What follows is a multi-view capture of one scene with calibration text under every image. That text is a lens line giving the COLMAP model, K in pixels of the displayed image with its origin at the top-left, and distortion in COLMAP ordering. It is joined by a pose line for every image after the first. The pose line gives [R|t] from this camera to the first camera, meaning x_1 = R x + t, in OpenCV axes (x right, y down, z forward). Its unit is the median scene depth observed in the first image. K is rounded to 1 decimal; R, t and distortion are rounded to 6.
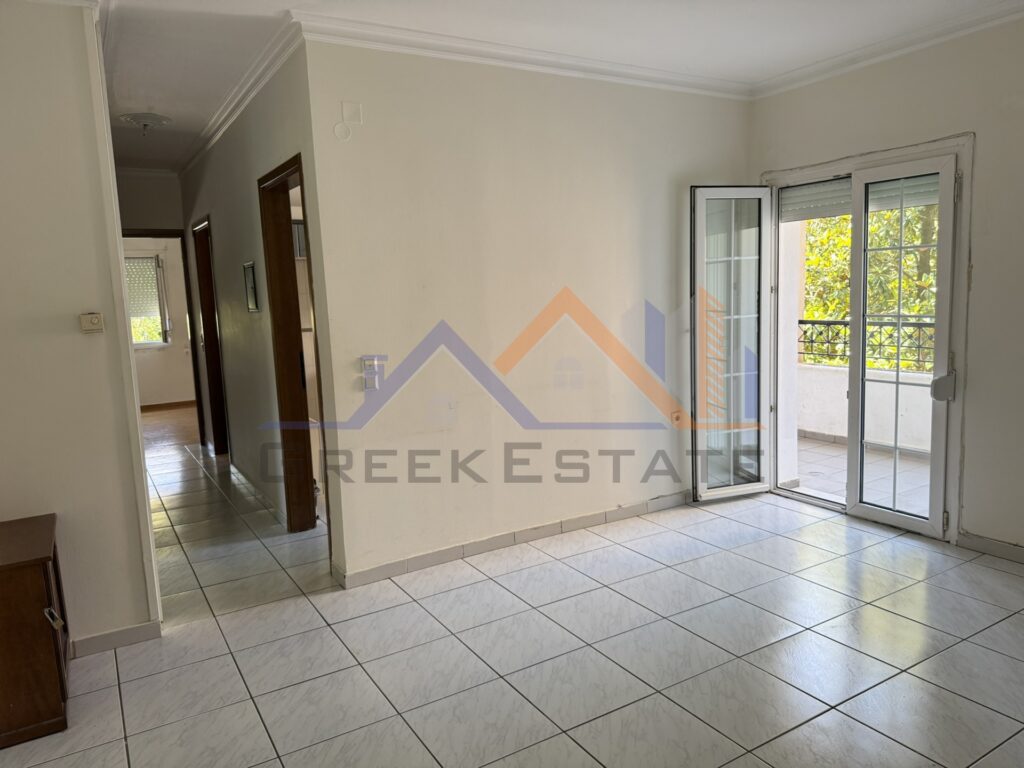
lens RADIAL K [[724.2, 0, 516.7], [0, 724.2, 388.4], [0, 0, 1]] dist [0.046429, -0.072654]
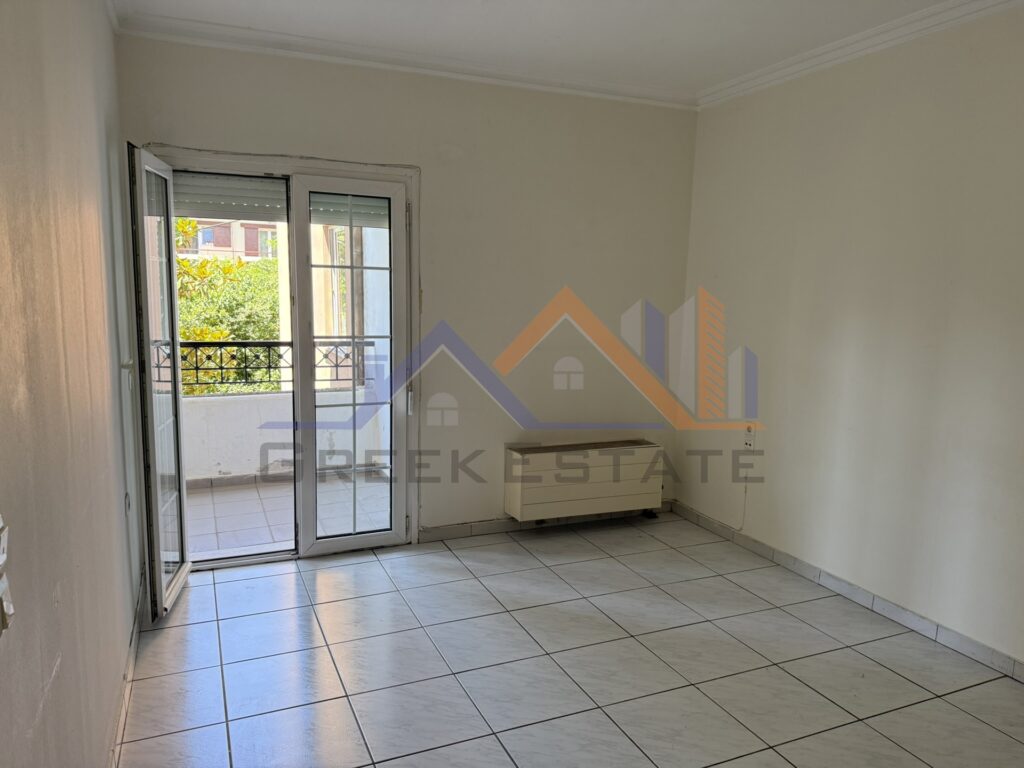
lens RADIAL K [[724.2, 0, 516.7], [0, 724.2, 388.4], [0, 0, 1]] dist [0.046429, -0.072654]
pose [[0.112258, -0.099932, 0.988641, -0.402969], [0.111440, 0.989920, 0.087407, -0.087005], [-0.987410, 0.100362, 0.122263, 0.645452]]
